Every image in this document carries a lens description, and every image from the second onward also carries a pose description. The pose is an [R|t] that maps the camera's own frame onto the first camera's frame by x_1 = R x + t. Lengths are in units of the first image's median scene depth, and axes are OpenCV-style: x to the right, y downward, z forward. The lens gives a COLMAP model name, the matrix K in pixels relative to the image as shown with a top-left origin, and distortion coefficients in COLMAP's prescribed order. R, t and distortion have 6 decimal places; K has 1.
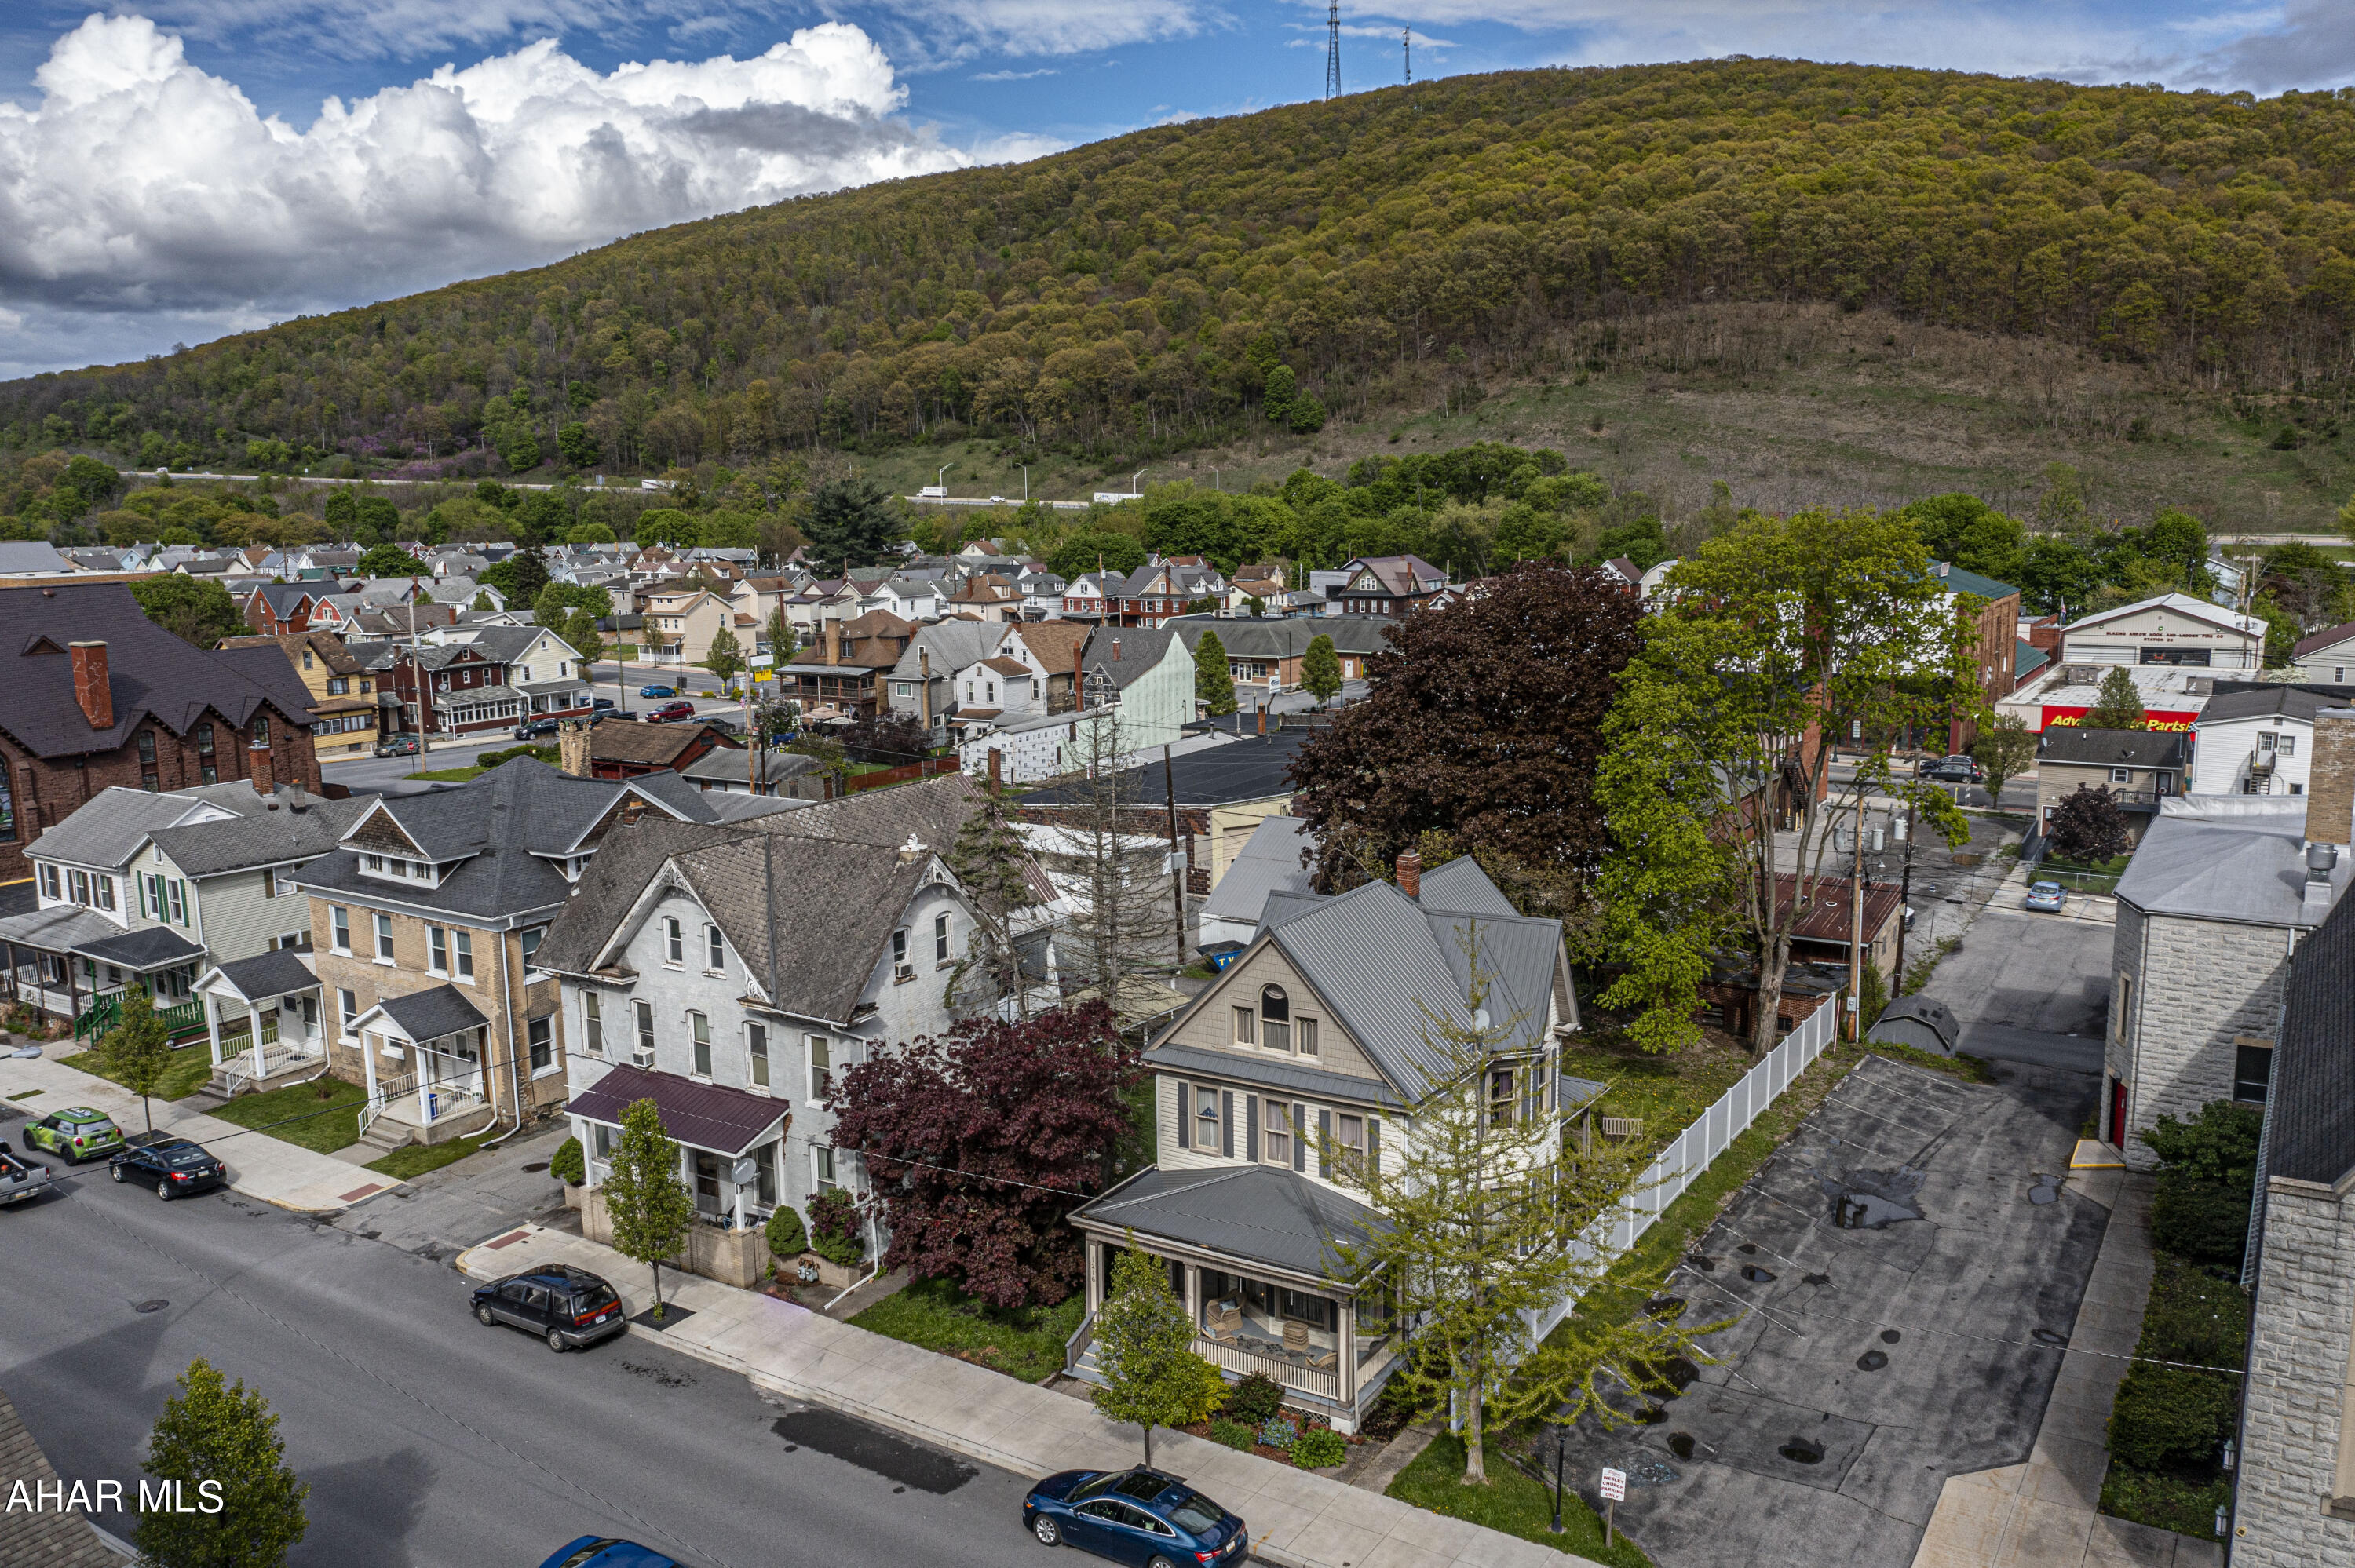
lens RADIAL K [[1839.3, 0, 1171.1], [0, 1839.3, 794.0], [0, 0, 1]] dist [-0.032464, 0.003969]
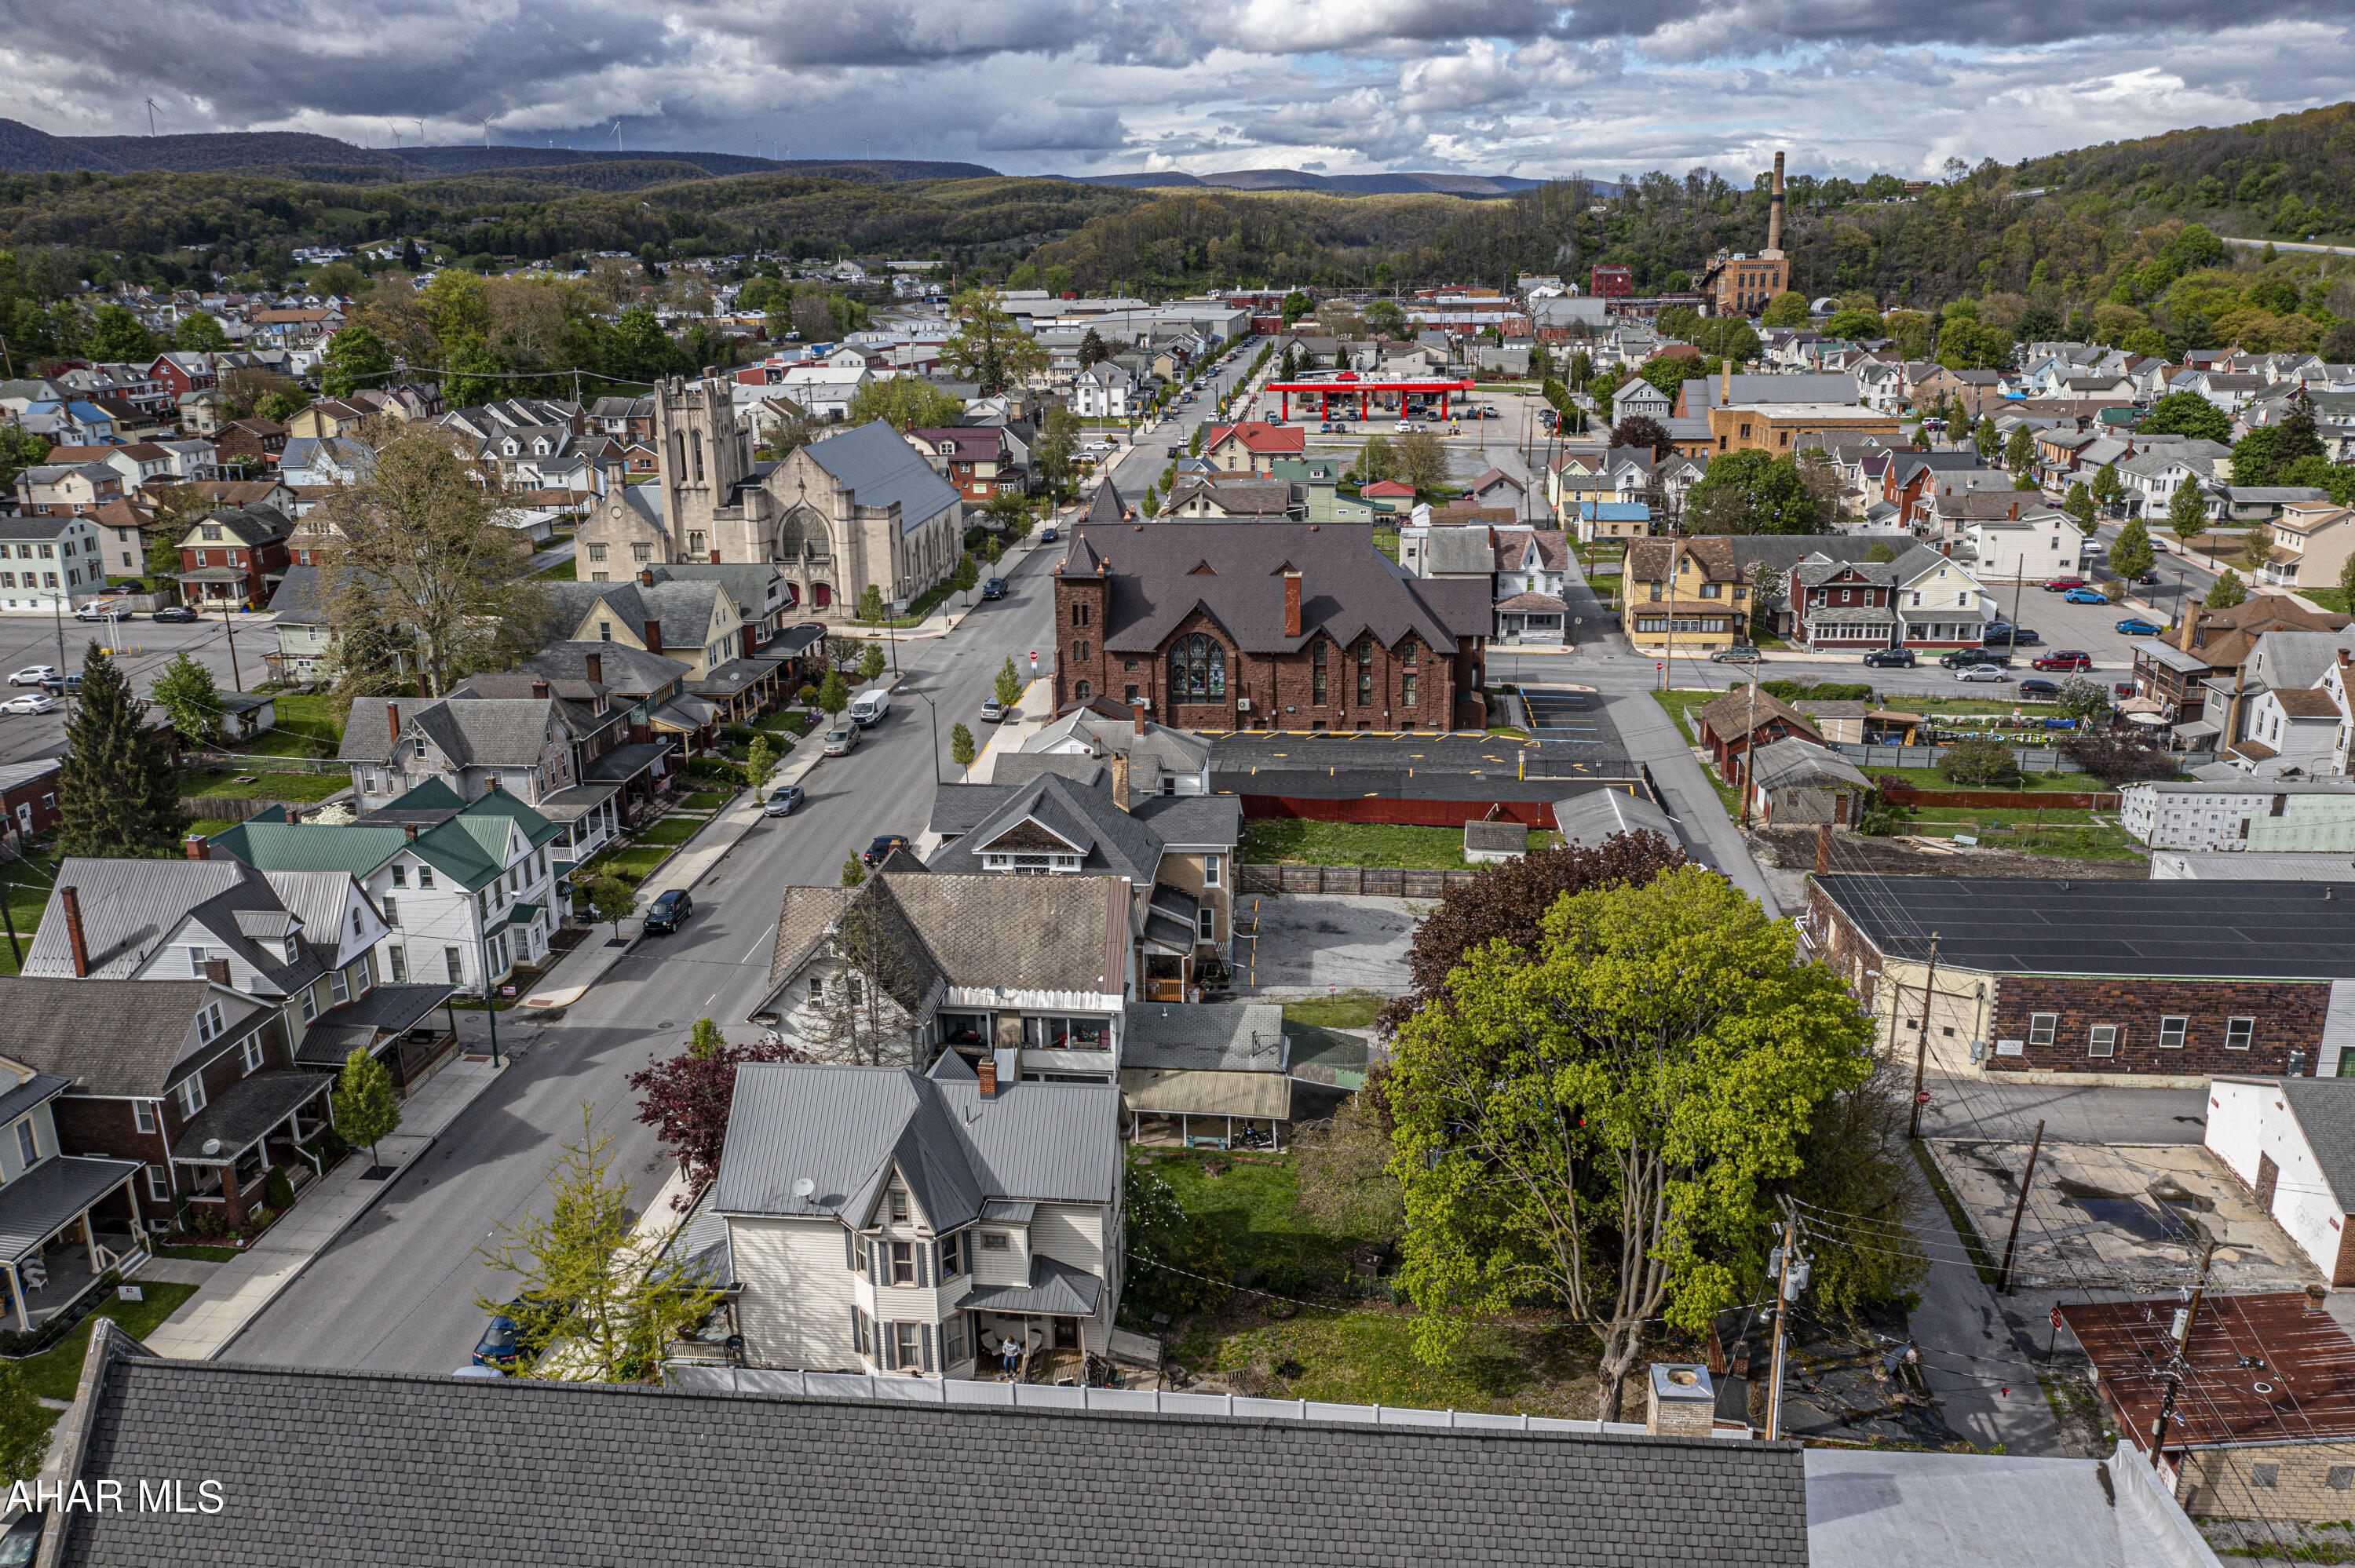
lens RADIAL K [[1843.3, 0, 1170.8], [0, 1843.3, 795.3], [0, 0, 1]] dist [-0.030387, 0.004433]
pose [[0.443827, 0.263853, -0.856388, 0.408762], [-0.136013, 0.964432, 0.226652, -0.149750], [0.885730, 0.015886, 0.463928, 0.172777]]
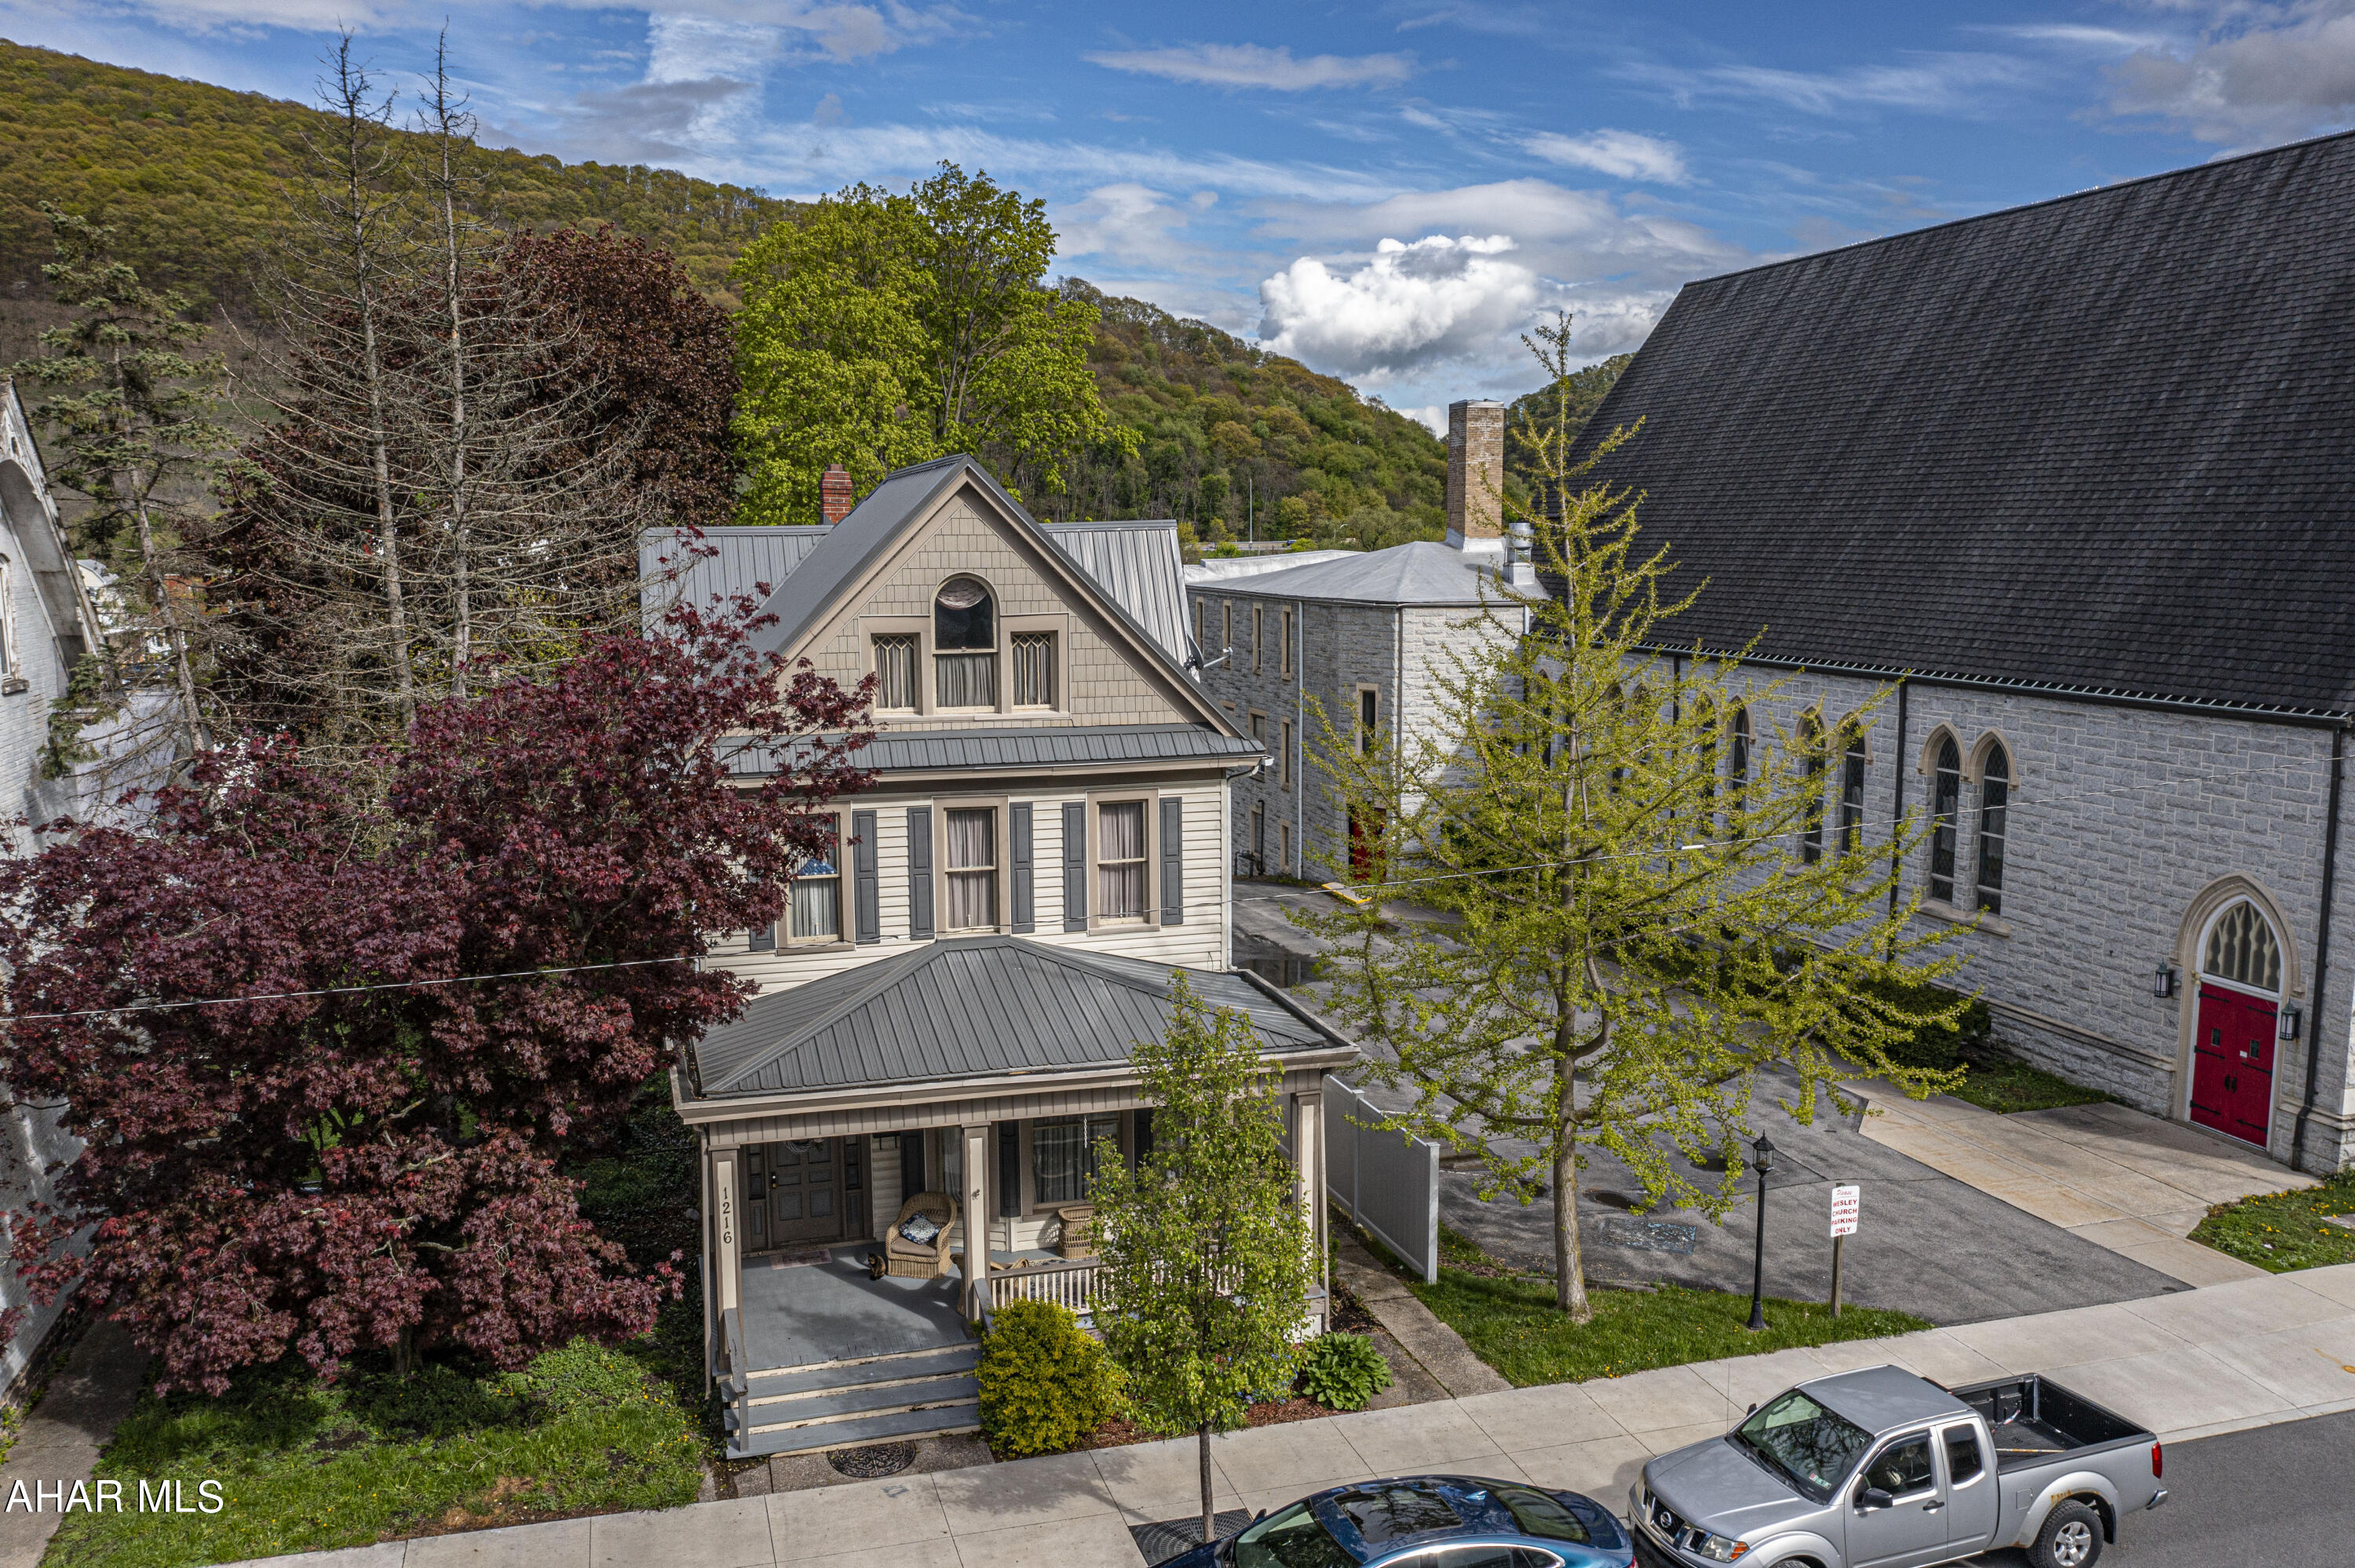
lens RADIAL K [[1843.3, 0, 1170.8], [0, 1843.3, 795.3], [0, 0, 1]] dist [-0.030387, 0.004433]
pose [[0.647628, -0.091198, 0.756479, -0.087850], [0.119110, 0.992723, 0.017708, 0.046578], [-0.752589, 0.078636, 0.653778, 0.177227]]
